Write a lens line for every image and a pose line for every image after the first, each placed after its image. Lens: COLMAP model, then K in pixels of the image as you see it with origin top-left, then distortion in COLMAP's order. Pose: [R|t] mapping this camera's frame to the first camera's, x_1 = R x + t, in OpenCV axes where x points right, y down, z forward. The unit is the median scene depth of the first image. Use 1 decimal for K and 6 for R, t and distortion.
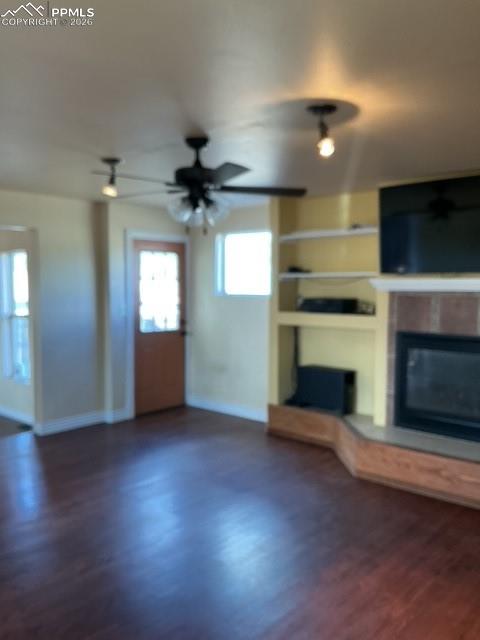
lens RADIAL K [[526.6, 0, 240.0], [0, 526.6, 320.0], [0, 0, 1]] dist [0.118895, -0.257096]
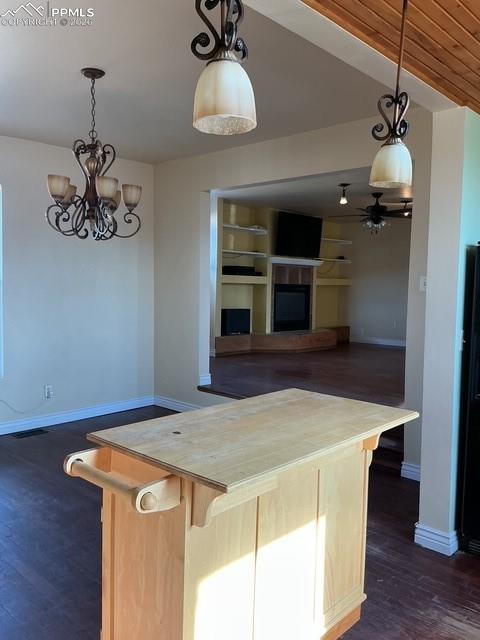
lens RADIAL K [[526.6, 0, 240.0], [0, 526.6, 320.0], [0, 0, 1]] dist [0.118895, -0.257096]
pose [[0.053263, -0.067879, 0.996271, -1.751825], [0.046742, 0.996763, 0.065414, 0.021446], [-0.997486, 0.043084, 0.056264, 1.067020]]
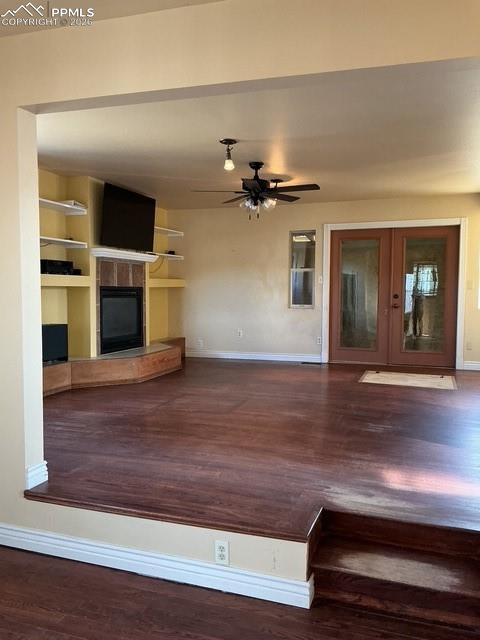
lens RADIAL K [[526.6, 0, 240.0], [0, 526.6, 320.0], [0, 0, 1]] dist [0.118895, -0.257096]
pose [[-0.371106, -0.062495, 0.926485, -1.187415], [0.052063, 0.994763, 0.087955, 0.005480], [-0.927130, 0.080876, -0.365909, 1.225468]]
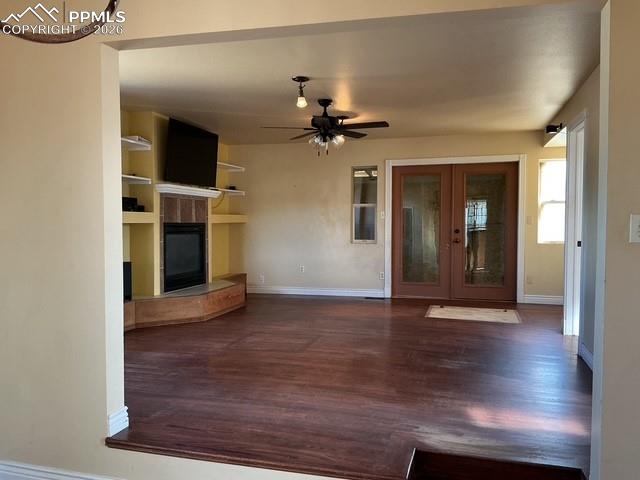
lens RADIAL K [[526.6, 0, 316.9], [0, 526.6, 239.0], [0, 0, 1]] dist [0.118895, -0.257096]
pose [[-0.420597, -0.034417, 0.906595, -1.162140], [0.054143, 0.996547, 0.062951, -0.002598], [-0.905631, 0.075563, -0.417281, 1.267543]]
